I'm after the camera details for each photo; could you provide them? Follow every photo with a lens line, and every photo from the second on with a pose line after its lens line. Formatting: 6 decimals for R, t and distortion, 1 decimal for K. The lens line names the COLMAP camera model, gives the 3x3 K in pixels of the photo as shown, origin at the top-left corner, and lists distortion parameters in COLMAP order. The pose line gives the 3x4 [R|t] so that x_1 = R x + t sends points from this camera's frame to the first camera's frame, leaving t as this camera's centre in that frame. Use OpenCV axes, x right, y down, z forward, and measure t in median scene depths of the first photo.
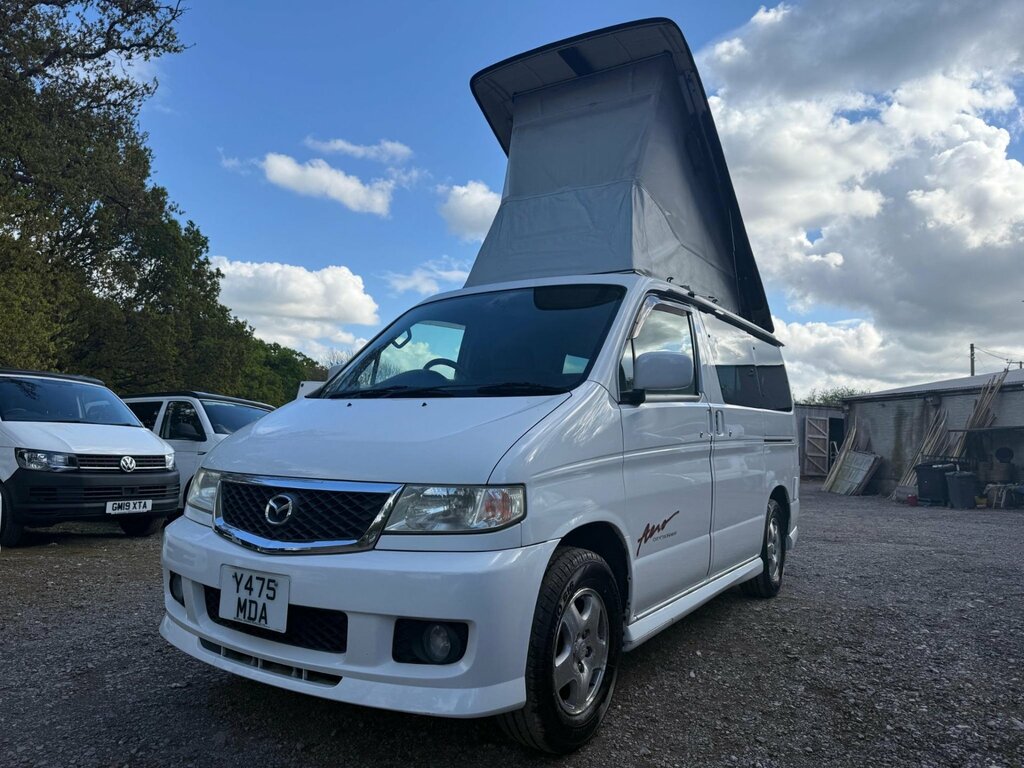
lens RADIAL K [[732.6, 0, 511.2], [0, 732.6, 376.3], [0, 0, 1]] dist [0.058286, -0.069654]
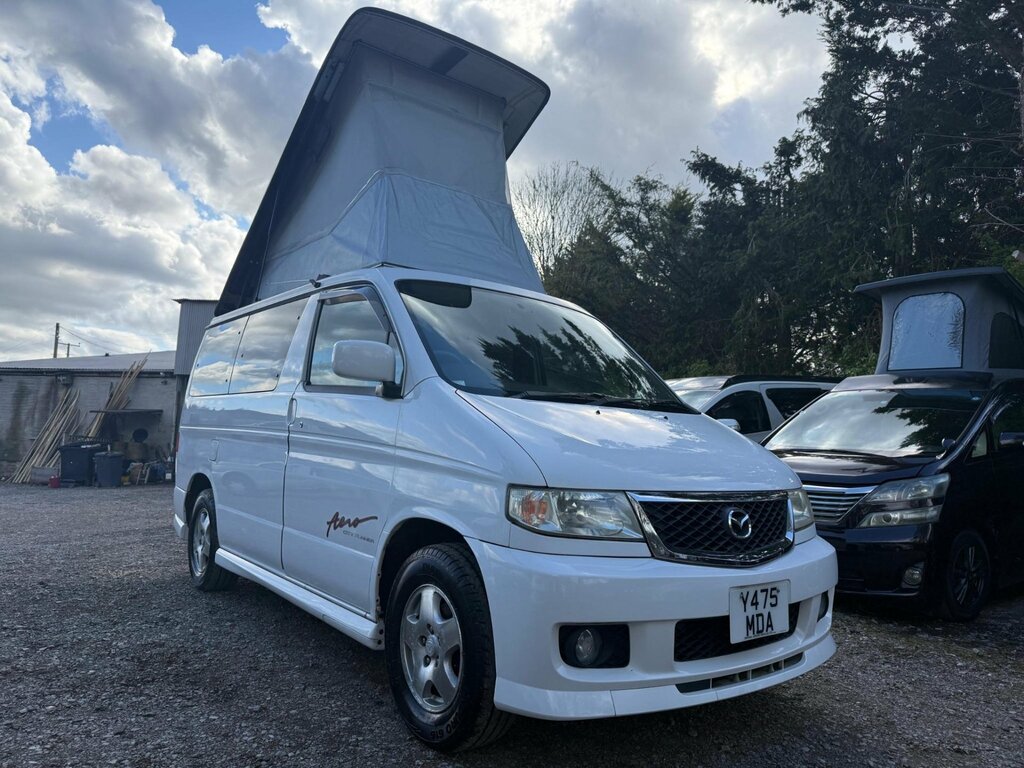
lens RADIAL K [[732.6, 0, 516.4], [0, 732.6, 369.4], [0, 0, 1]] dist [0.058286, -0.069654]
pose [[0.284033, 0.087341, 0.954828, -0.964931], [-0.111932, 0.992054, -0.057450, 0.044223], [-0.952259, -0.090559, 0.291552, 0.703949]]
